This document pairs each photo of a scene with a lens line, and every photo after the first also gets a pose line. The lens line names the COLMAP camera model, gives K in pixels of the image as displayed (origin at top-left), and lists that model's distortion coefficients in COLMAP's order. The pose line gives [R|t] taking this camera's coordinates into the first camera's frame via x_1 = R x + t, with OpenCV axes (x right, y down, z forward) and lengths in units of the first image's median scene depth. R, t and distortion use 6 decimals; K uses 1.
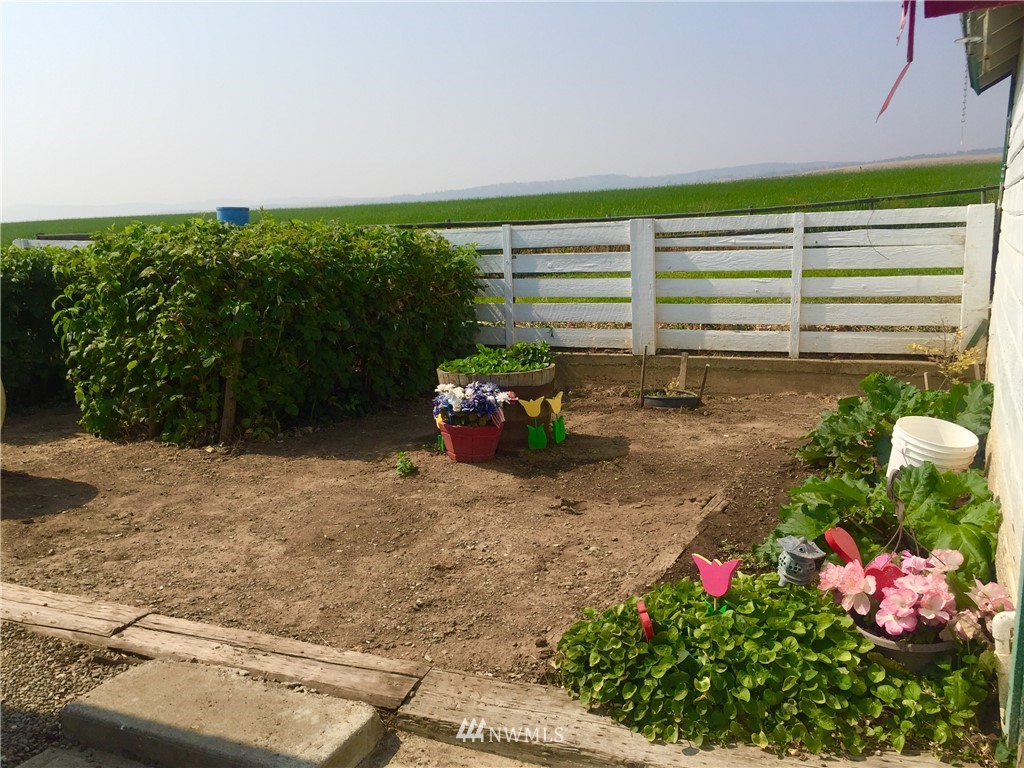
lens RADIAL K [[878.3, 0, 512.0], [0, 878.3, 384.0], [0, 0, 1]] dist [0.001213, -0.000411]
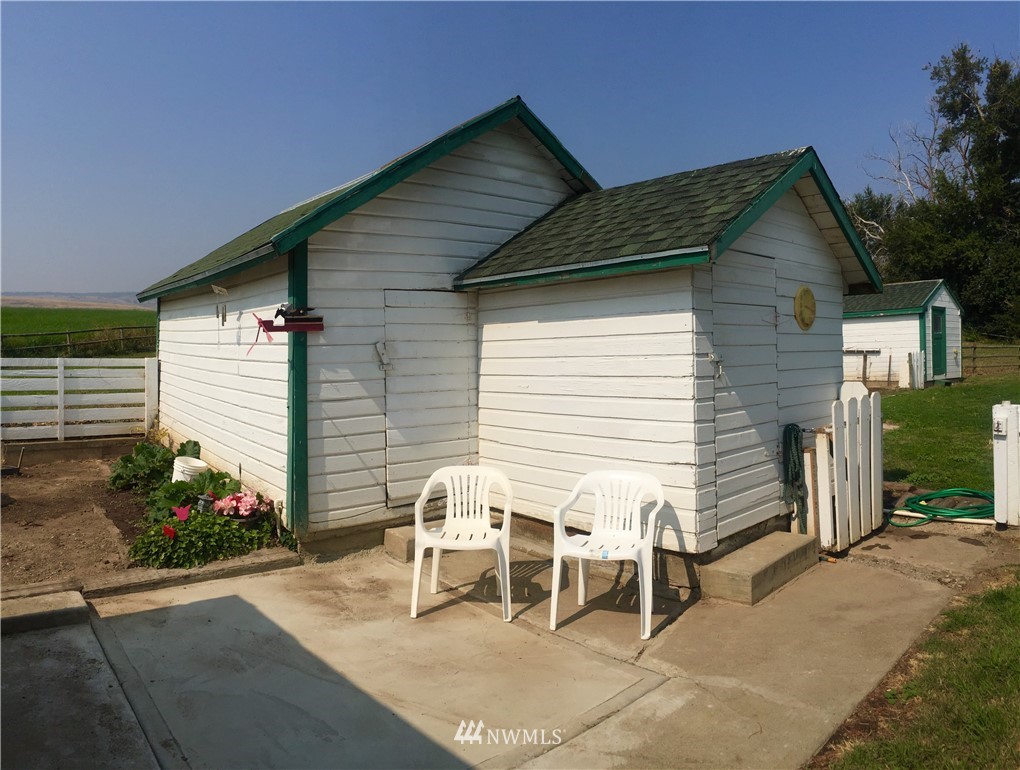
lens RADIAL K [[874.9, 0, 510.0], [0, 874.9, 385.0], [0, 0, 1]] dist [0.001213, -0.000411]
pose [[0.396677, -0.003473, 0.917952, -0.933832], [0.104234, 0.993696, -0.041284, 0.025192], [-0.912021, 0.112058, 0.394538, -0.510252]]
